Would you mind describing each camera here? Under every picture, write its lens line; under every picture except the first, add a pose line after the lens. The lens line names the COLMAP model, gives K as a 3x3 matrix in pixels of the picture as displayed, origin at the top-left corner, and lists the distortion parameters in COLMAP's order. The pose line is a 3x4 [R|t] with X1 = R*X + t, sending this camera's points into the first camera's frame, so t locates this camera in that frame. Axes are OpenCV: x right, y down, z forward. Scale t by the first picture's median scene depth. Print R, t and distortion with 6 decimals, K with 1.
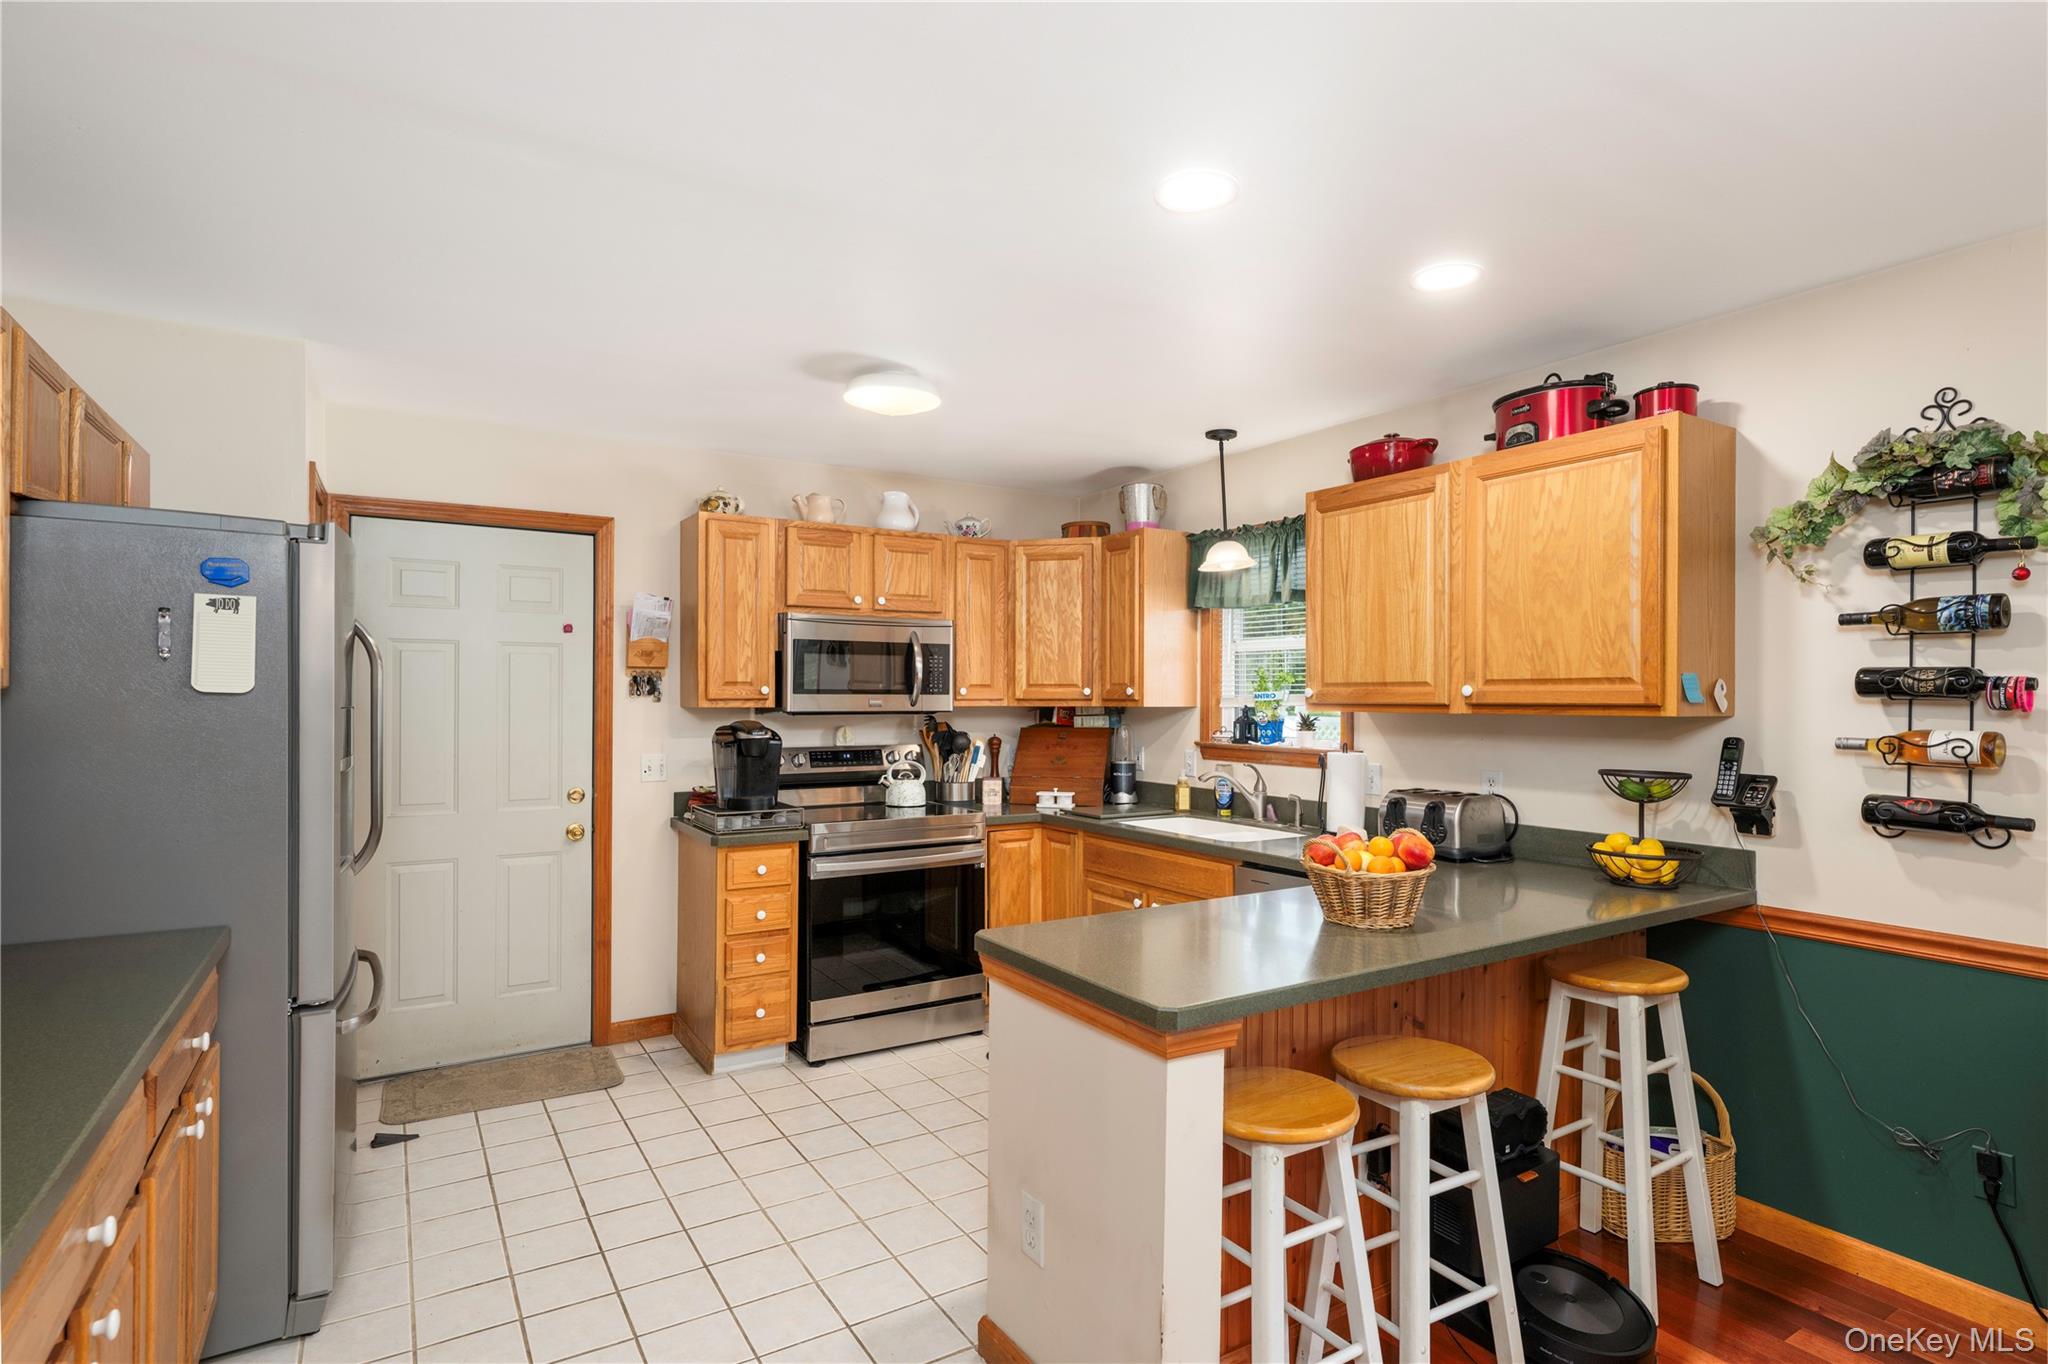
lens RADIAL K [[1020.8, 0, 1021.4], [0, 1020.8, 691.3], [0, 0, 1]] dist [-0.003226, 0.002664]
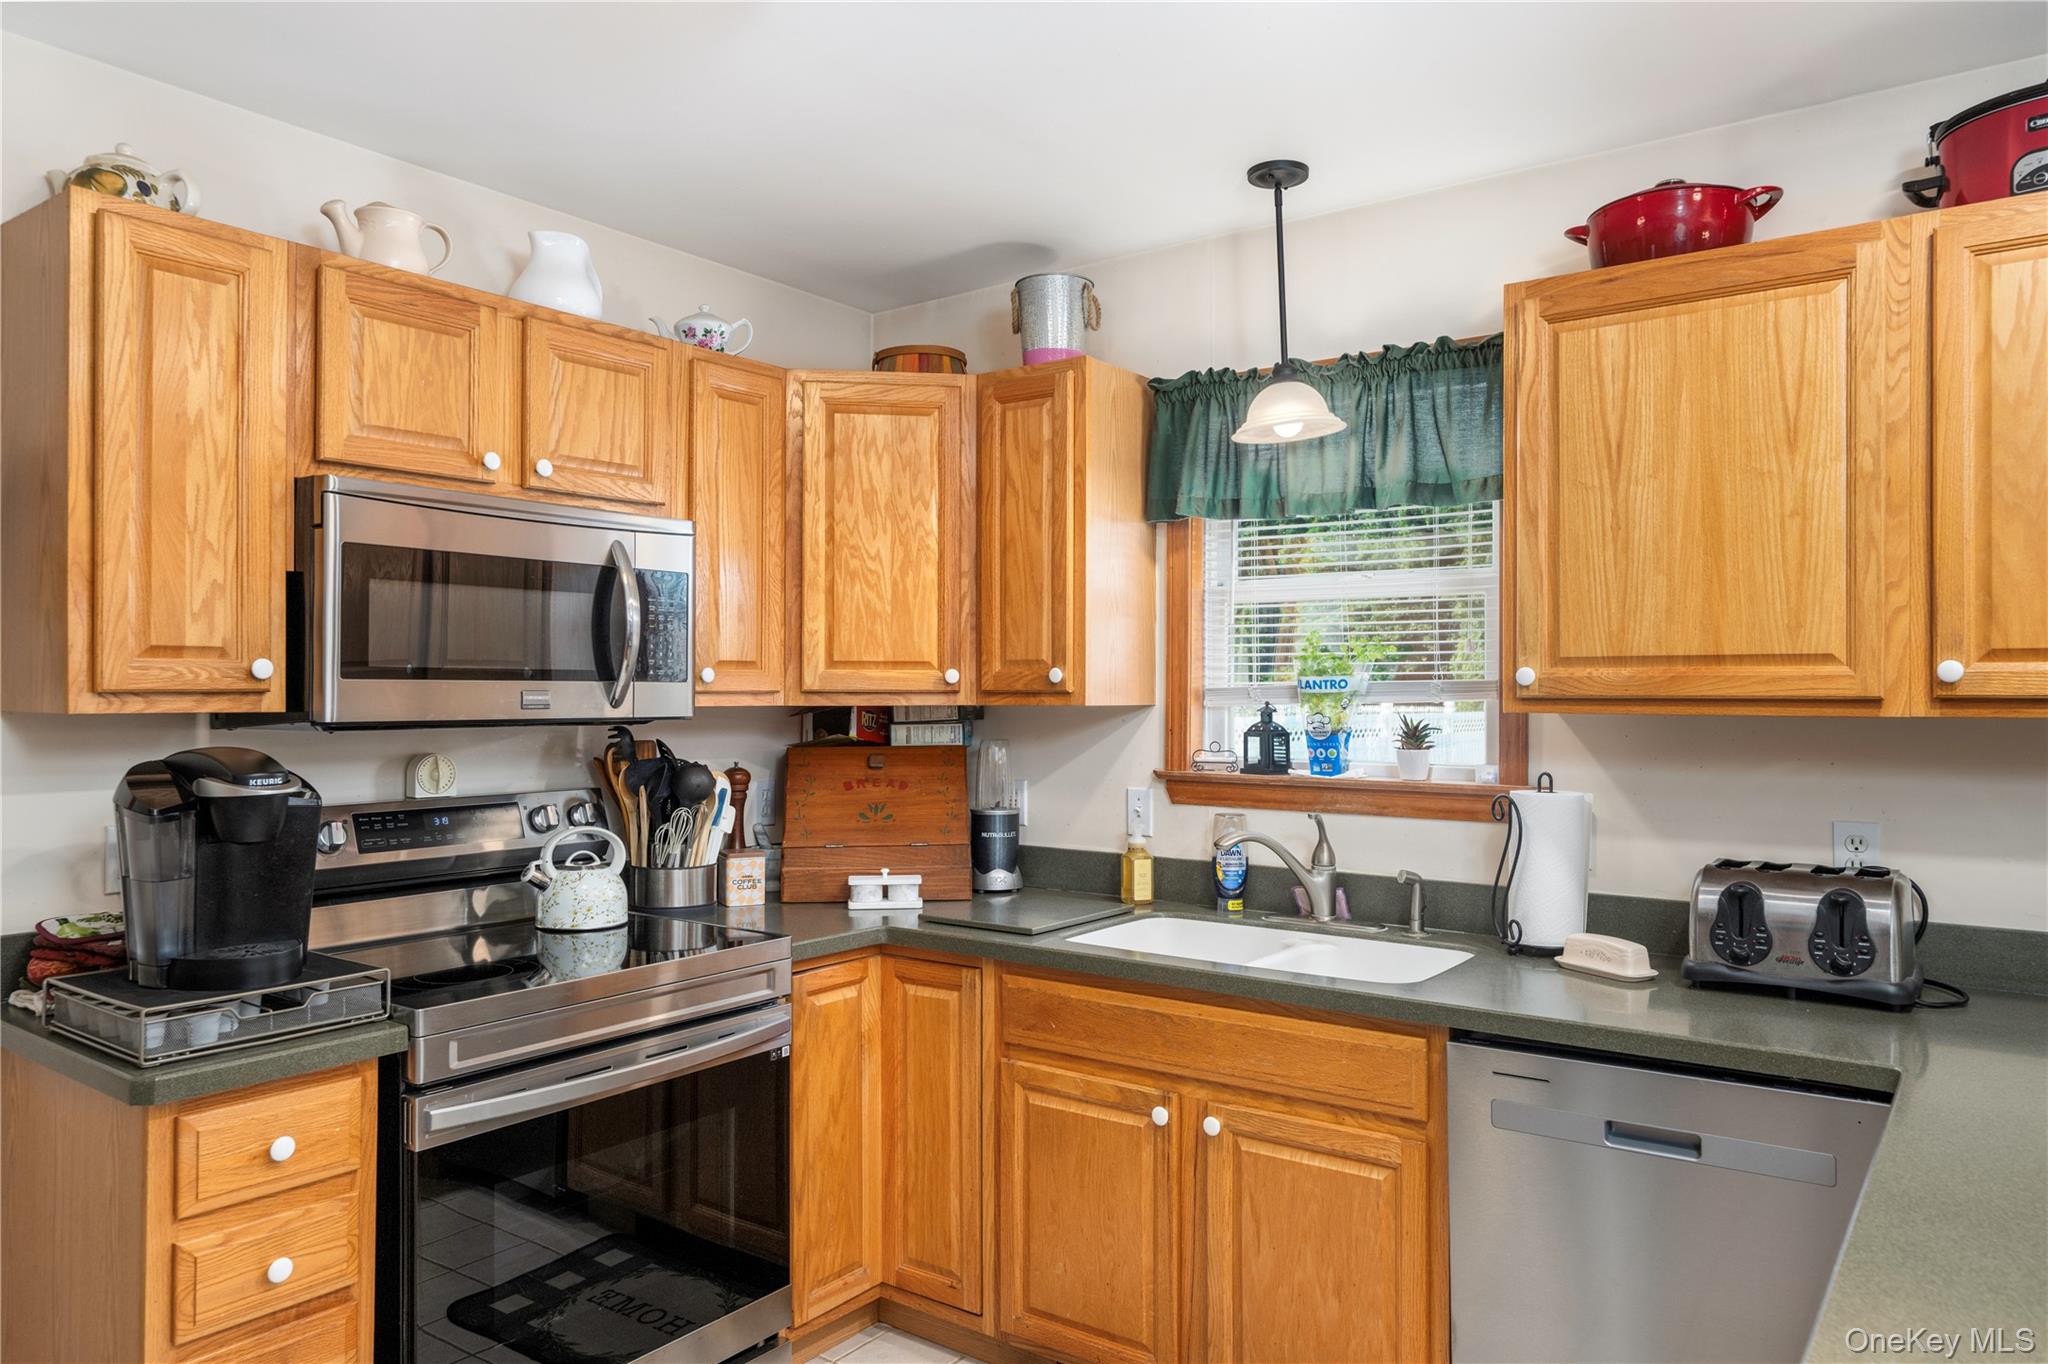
lens RADIAL K [[1359.4, 0, 1017.8], [0, 1359.4, 677.5], [0, 0, 1]] dist [-0.005888, -0.001445]
pose [[0.929309, 0.002415, 0.369294, -0.185124], [-0.000681, 0.999988, -0.004826, 0.004915], [-0.369302, 0.004233, 0.929300, 0.433333]]
